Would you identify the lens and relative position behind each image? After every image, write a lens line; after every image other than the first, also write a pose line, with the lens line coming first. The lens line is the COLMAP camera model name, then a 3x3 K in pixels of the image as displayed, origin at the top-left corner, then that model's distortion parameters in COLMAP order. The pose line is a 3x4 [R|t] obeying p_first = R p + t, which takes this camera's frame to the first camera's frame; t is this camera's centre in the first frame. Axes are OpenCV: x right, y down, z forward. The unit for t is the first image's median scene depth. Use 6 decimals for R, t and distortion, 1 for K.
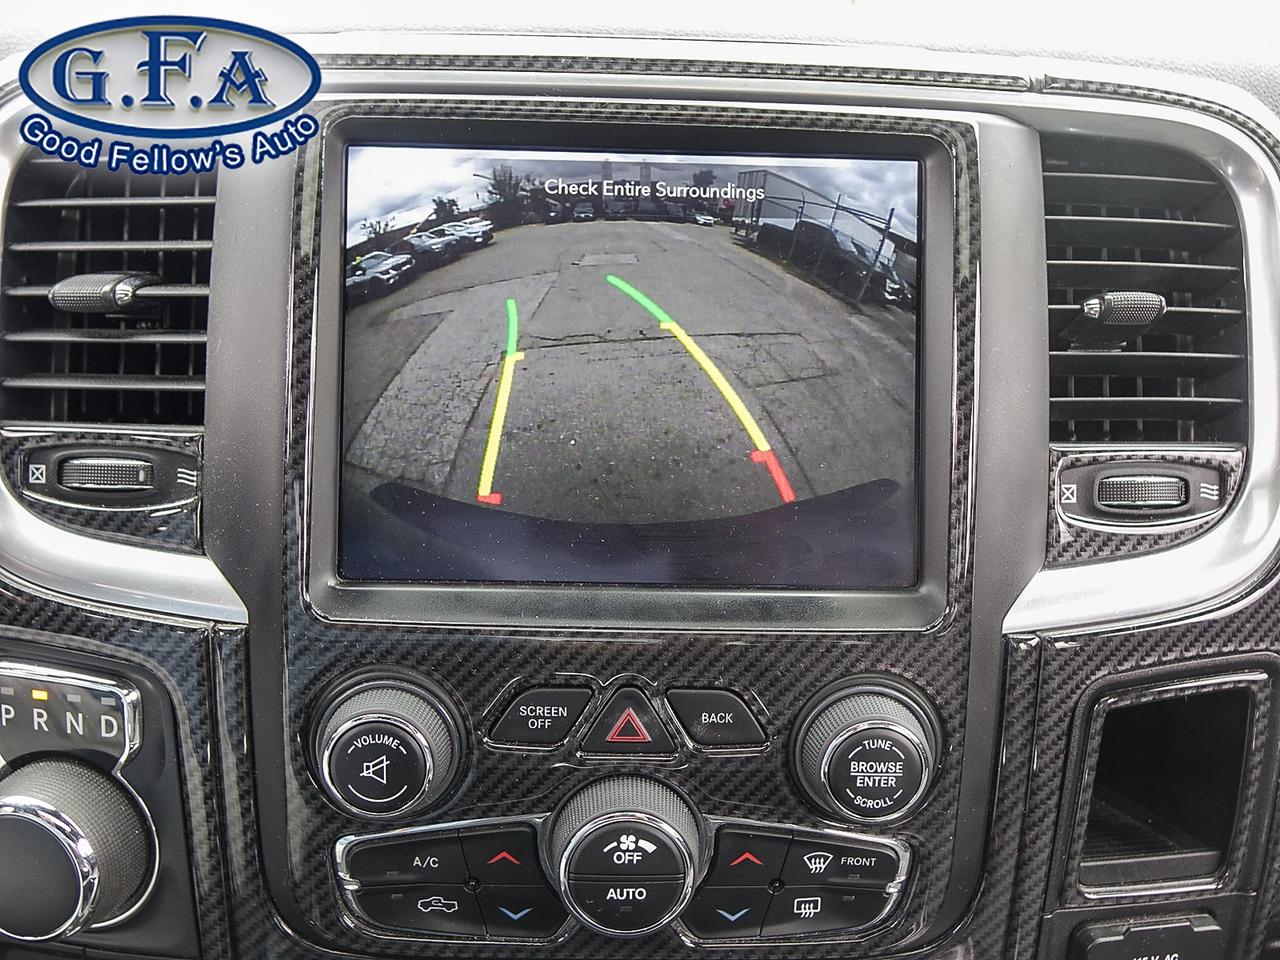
lens RADIAL K [[972.3, 0, 640.7], [0, 972.3, 474.5], [0, 0, 1]] dist [-0.007187, 0.001256]
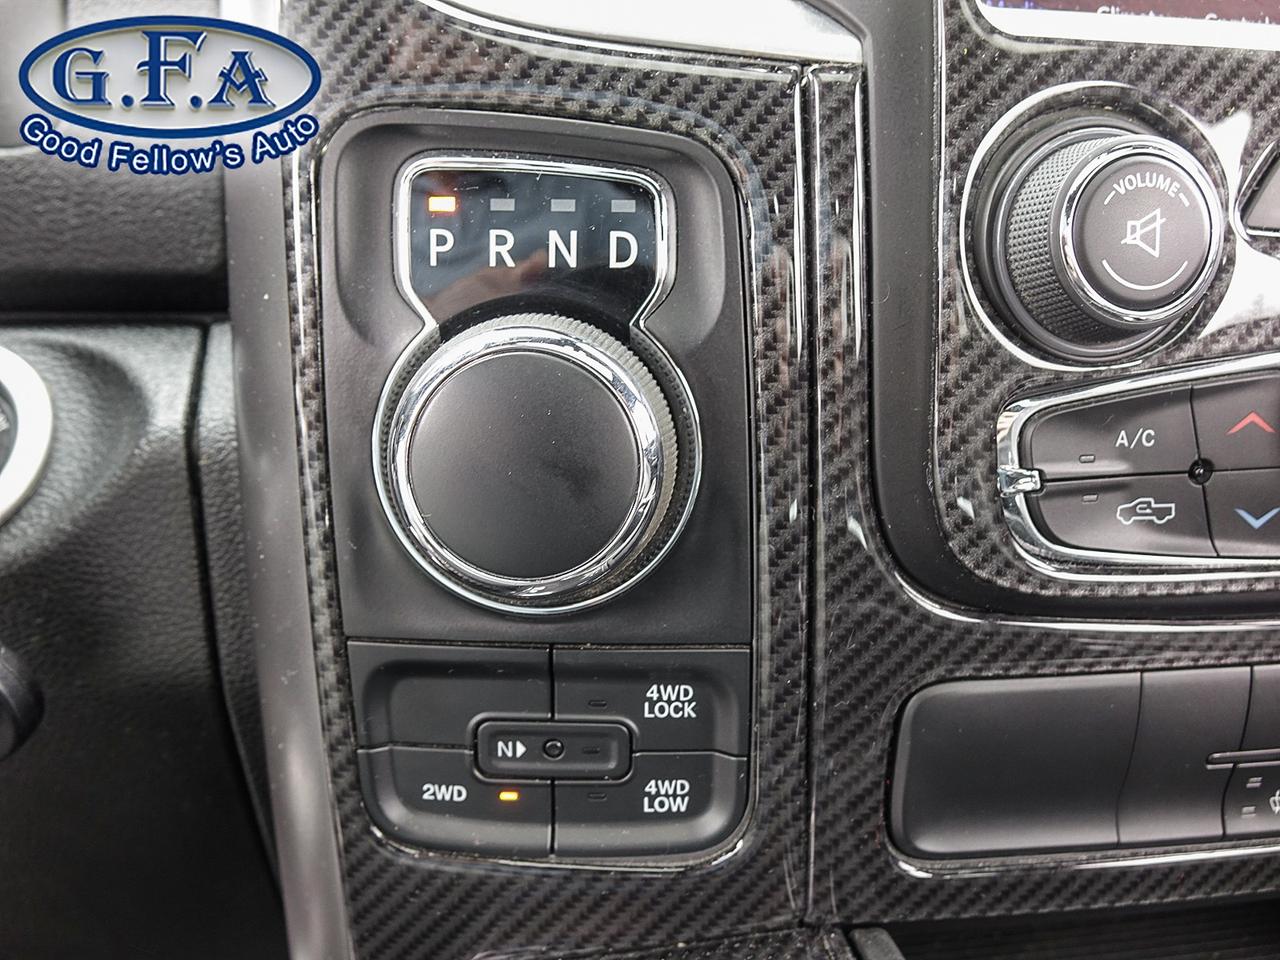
lens RADIAL K [[966.1, 0, 641.2], [0, 966.1, 475.5], [0, 0, 1]] dist [-0.006489, -0.000662]
pose [[0.991527, -0.044842, 0.121919, -0.614308], [0.051621, 0.997258, -0.053024, 0.432835], [-0.119207, 0.058868, 0.991123, 0.399621]]
